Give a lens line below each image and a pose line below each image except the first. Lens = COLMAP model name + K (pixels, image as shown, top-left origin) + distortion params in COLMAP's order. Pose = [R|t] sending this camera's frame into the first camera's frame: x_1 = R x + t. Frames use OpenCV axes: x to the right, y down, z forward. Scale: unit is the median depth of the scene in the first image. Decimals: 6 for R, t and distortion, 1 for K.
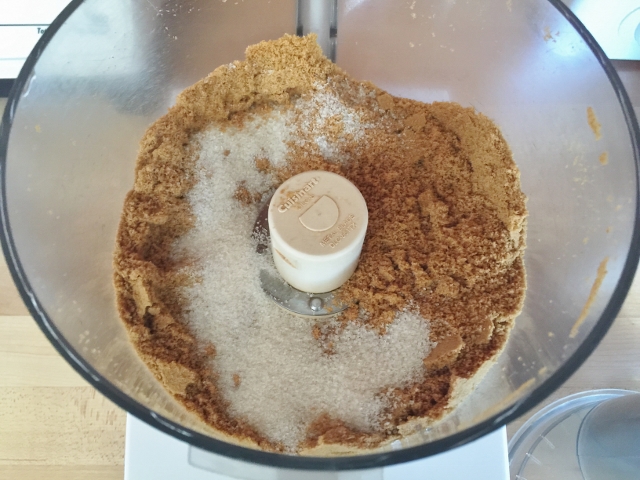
lens RADIAL K [[545.0, 0, 320.0], [0, 545.0, 240.0], [0, 0, 1]] dist [-0.010753, -0.002215]
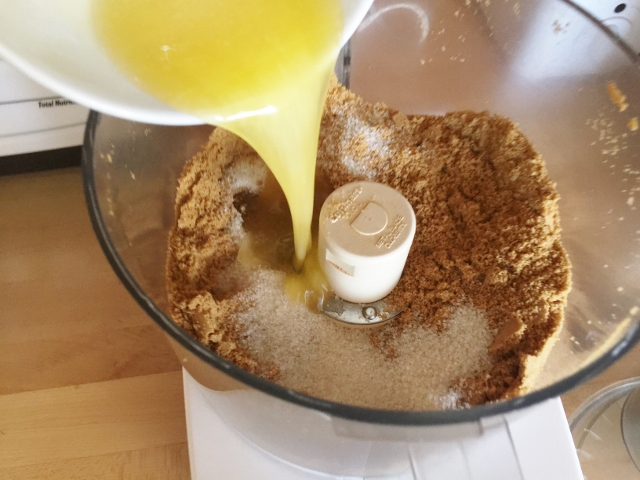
lens RADIAL K [[538.7, 0, 320.0], [0, 538.7, 240.0], [0, 0, 1]] dist [-0.001209, -0.058432]
pose [[0.990715, -0.127490, 0.047229, -0.132793], [0.131852, 0.985682, -0.105098, 0.078268], [-0.033154, 0.110350, 0.993340, -0.017028]]
